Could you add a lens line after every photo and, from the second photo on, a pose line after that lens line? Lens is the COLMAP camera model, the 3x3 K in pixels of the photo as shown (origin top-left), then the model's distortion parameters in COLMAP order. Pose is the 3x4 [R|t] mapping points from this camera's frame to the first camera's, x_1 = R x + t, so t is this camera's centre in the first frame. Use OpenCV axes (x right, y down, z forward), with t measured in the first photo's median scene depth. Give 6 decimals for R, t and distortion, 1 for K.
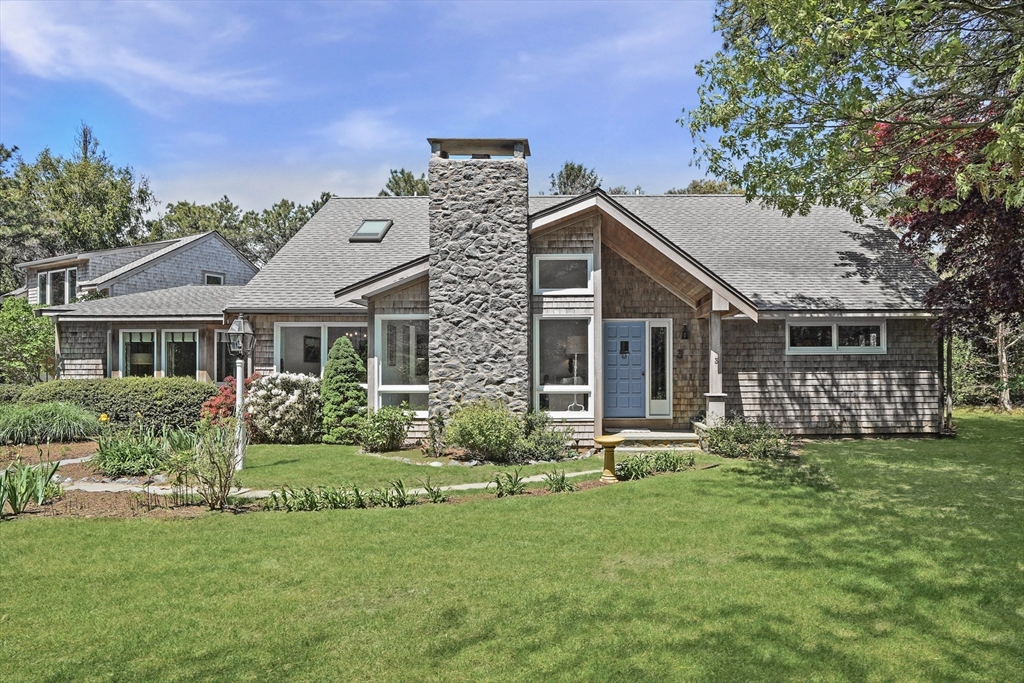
lens RADIAL K [[574.7, 0, 512.0], [0, 574.7, 349.9], [0, 0, 1]] dist [-0.003677, 0.000613]
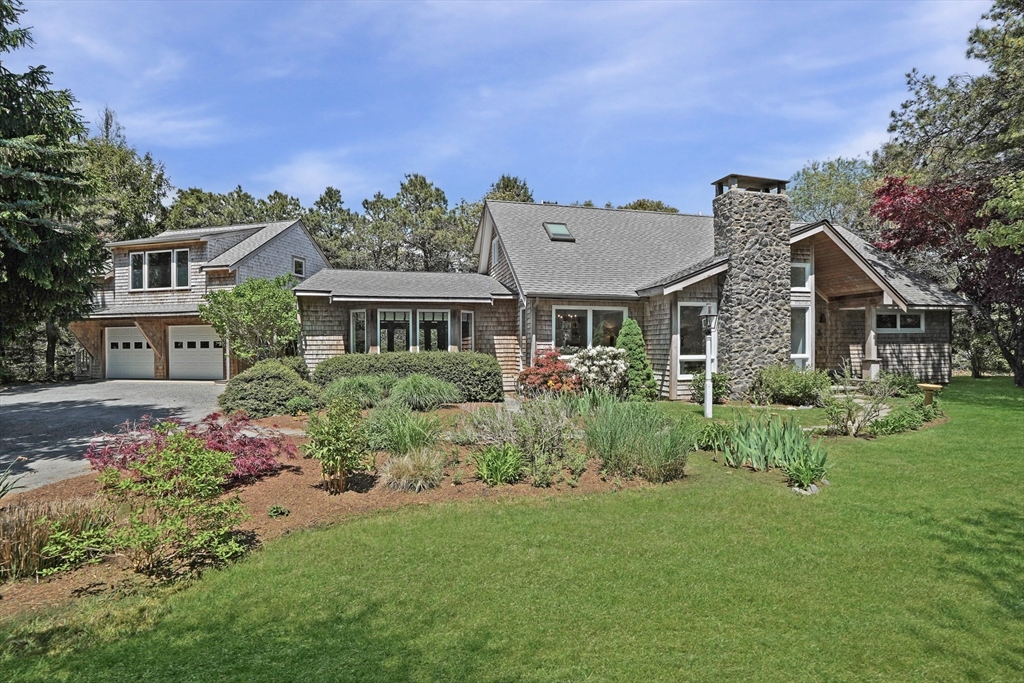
lens RADIAL K [[473.6, 0, 512.0], [0, 473.6, 341.5], [0, 0, 1]] dist [-0.046551, 0.016245]
pose [[0.967495, -0.001271, 0.252886, -0.878341], [-0.005038, 0.999692, 0.024297, 0.005263], [-0.252839, -0.024781, 0.967191, 0.044827]]
